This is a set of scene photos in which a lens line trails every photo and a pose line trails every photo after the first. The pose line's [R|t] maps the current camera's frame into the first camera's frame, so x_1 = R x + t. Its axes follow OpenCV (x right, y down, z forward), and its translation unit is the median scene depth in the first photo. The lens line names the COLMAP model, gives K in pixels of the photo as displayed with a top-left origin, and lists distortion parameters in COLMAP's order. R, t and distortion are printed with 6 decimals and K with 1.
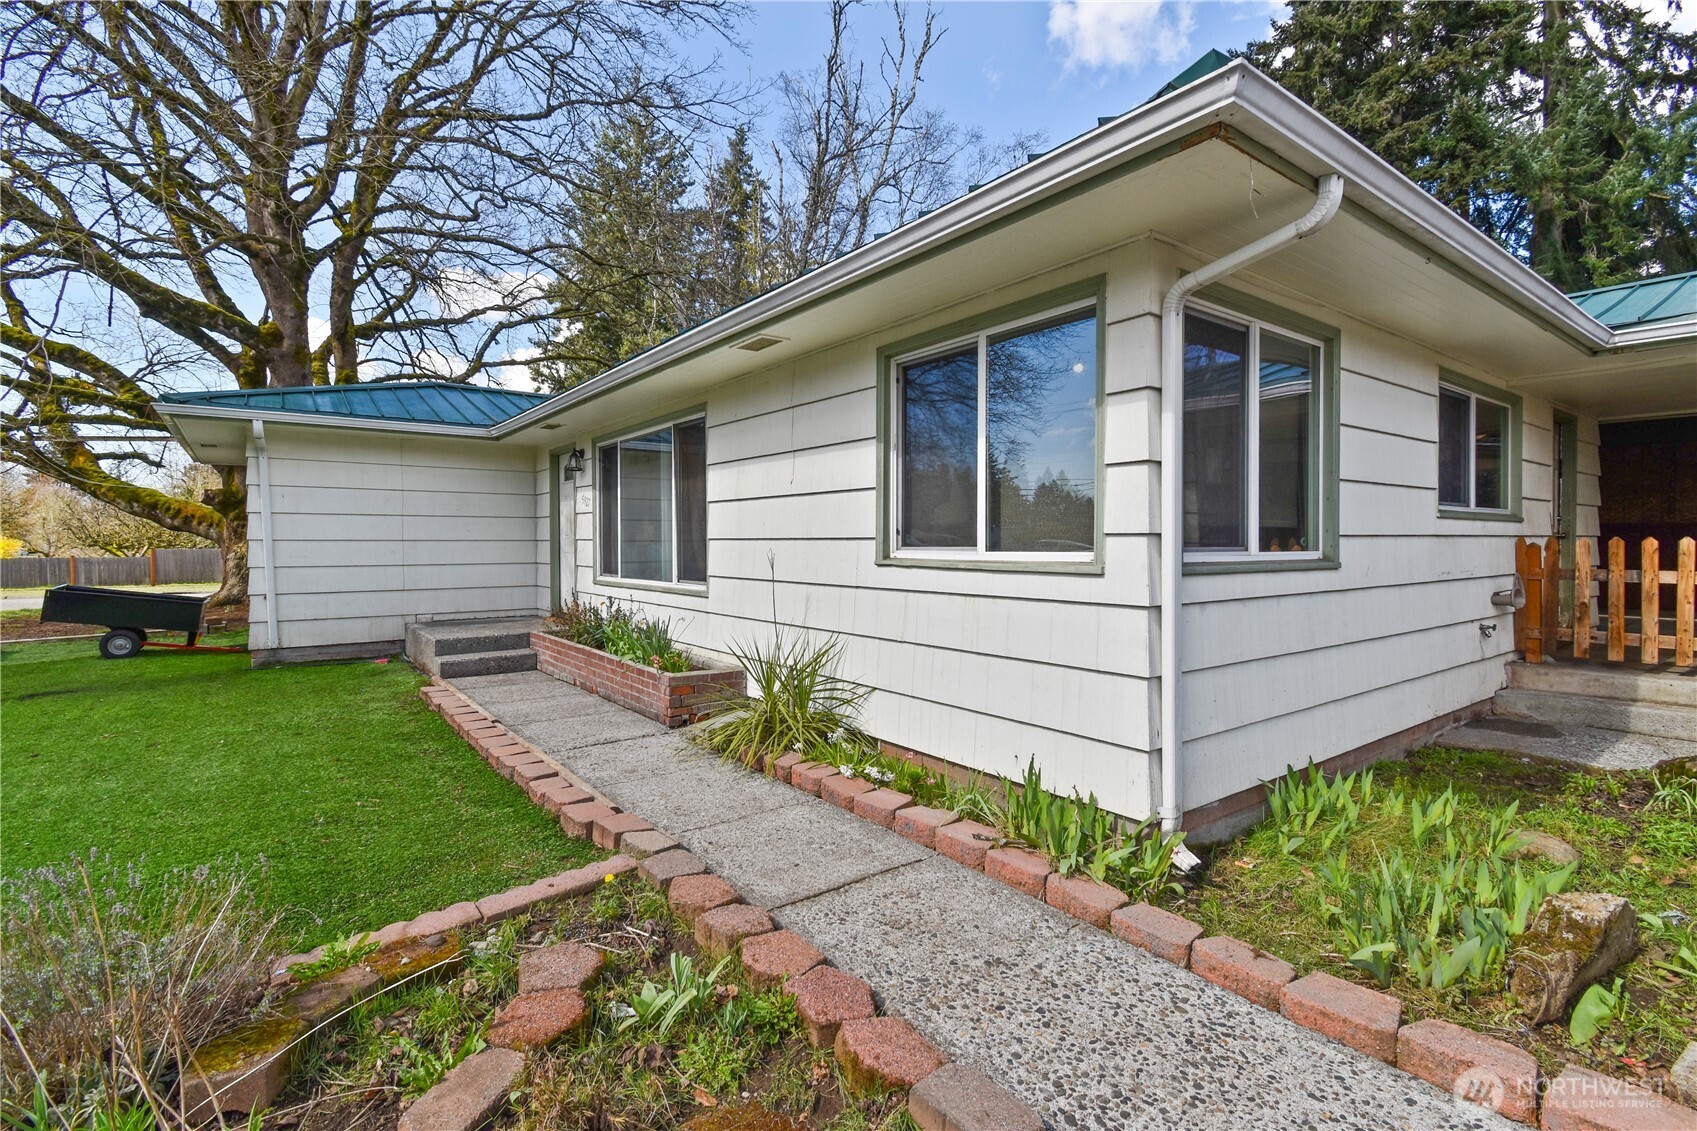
lens RADIAL K [[785.3, 0, 850.6], [0, 785.3, 567.7], [0, 0, 1]] dist [0.022950, -0.019468]
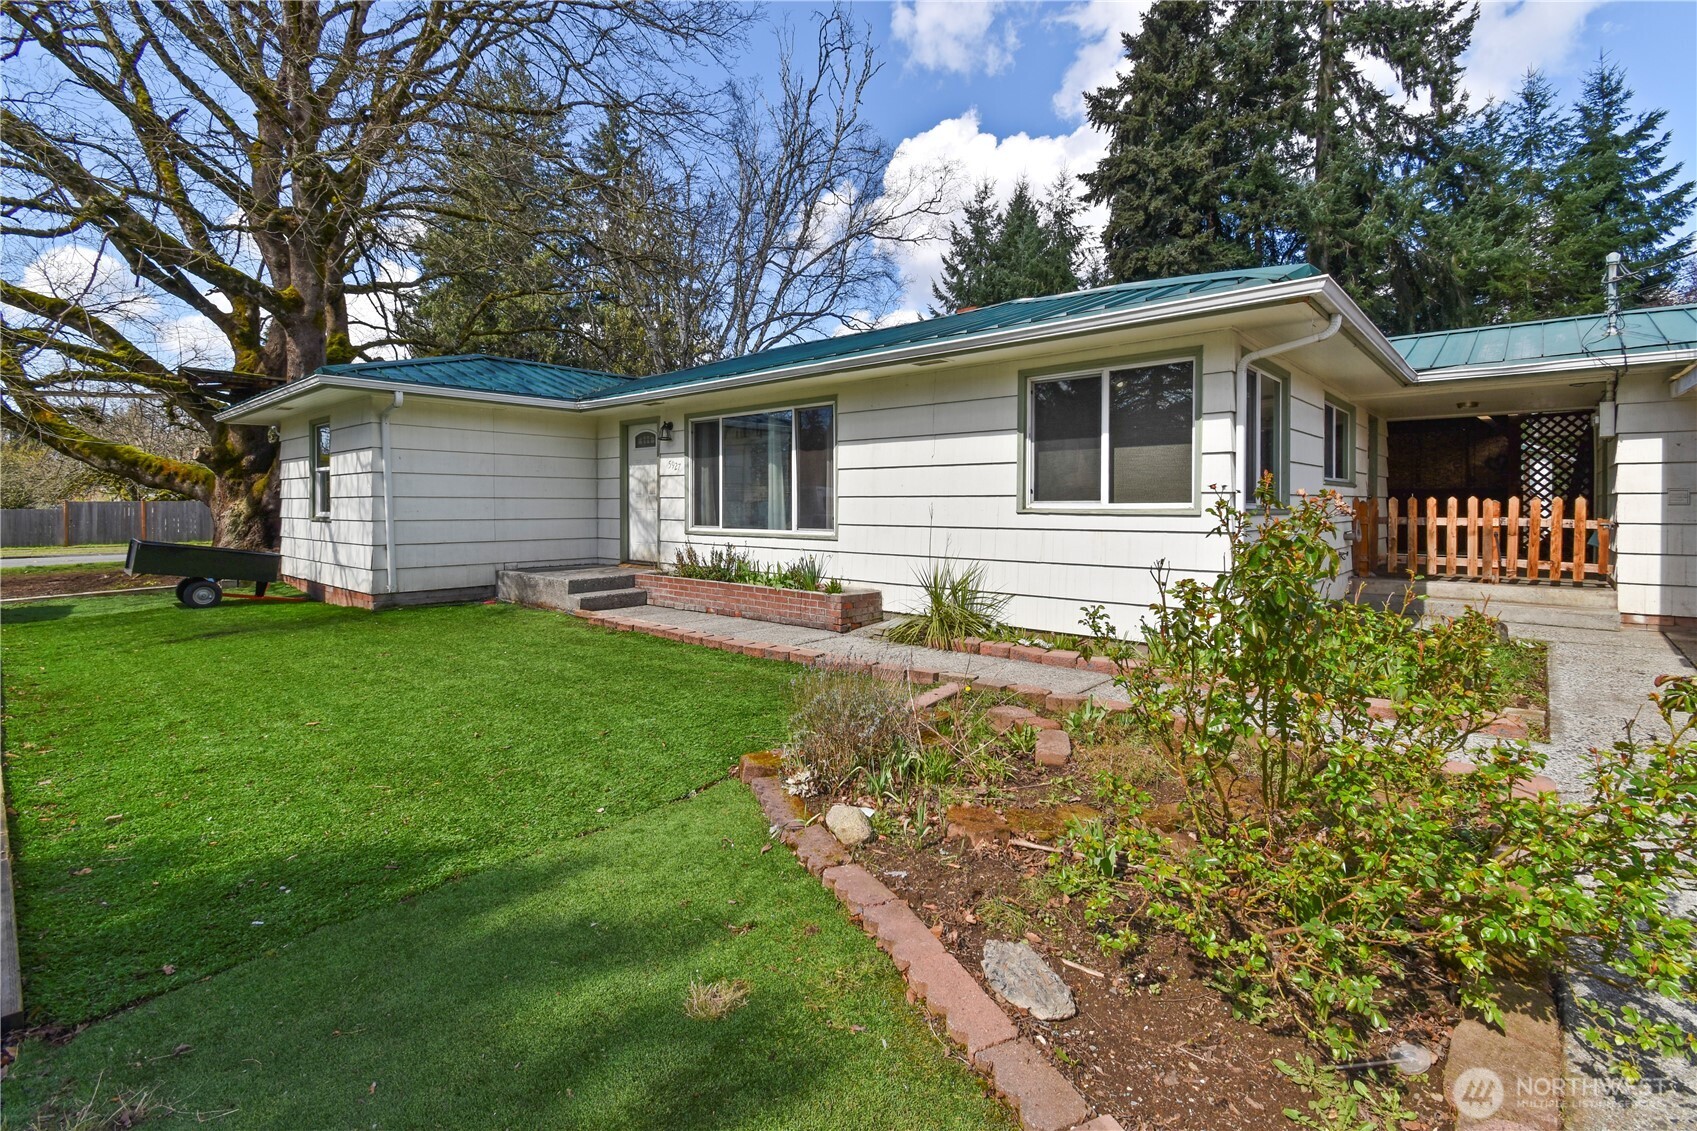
lens RADIAL K [[761.7, 0, 856.8], [0, 761.7, 527.2], [0, 0, 1]] dist [0.029394, -0.025321]
pose [[0.979271, -0.004226, 0.202512, -0.321337], [0.004643, 0.999988, -0.001582, 0.014050], [-0.202503, 0.002489, 0.979279, -0.215614]]
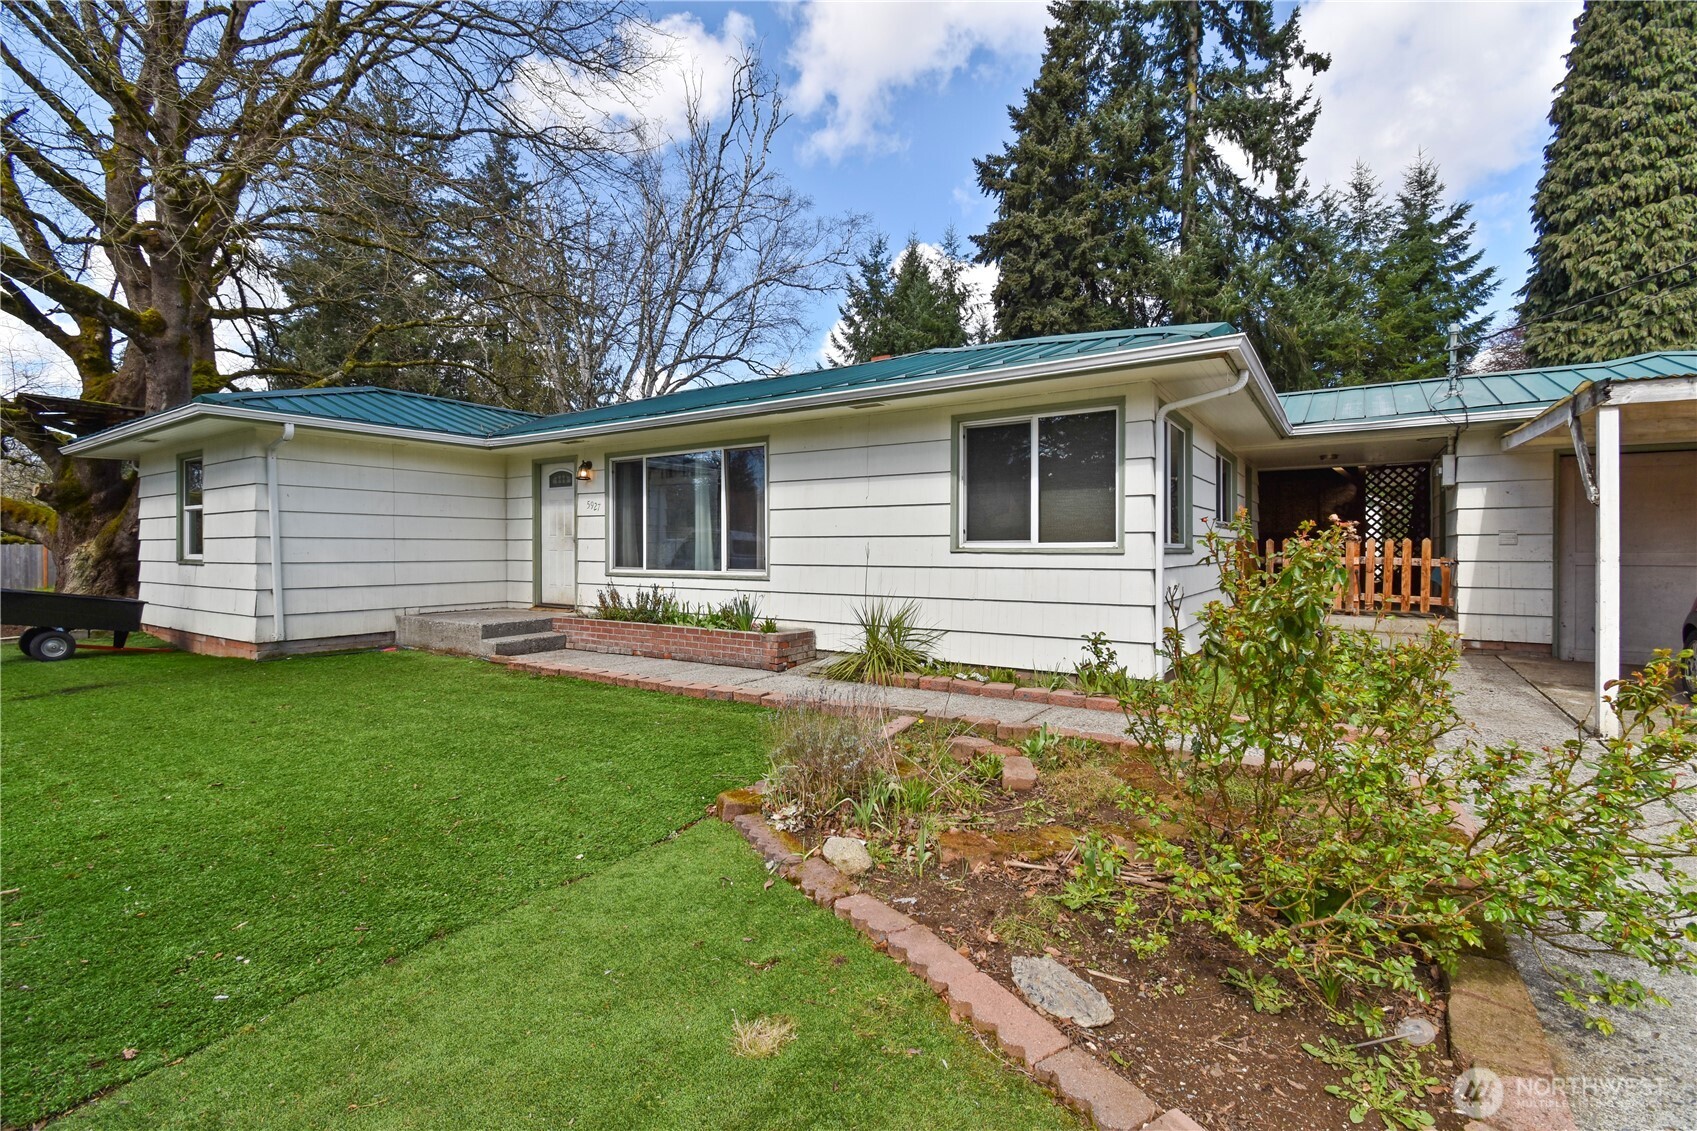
lens RADIAL K [[747.5, 0, 852.7], [0, 747.5, 567.5], [0, 0, 1]] dist [0.026280, -0.022380]
pose [[0.942893, -0.006863, 0.333026, -0.368968], [0.009325, 0.999940, -0.005794, 0.018979], [-0.332966, 0.008568, 0.942900, -0.199053]]
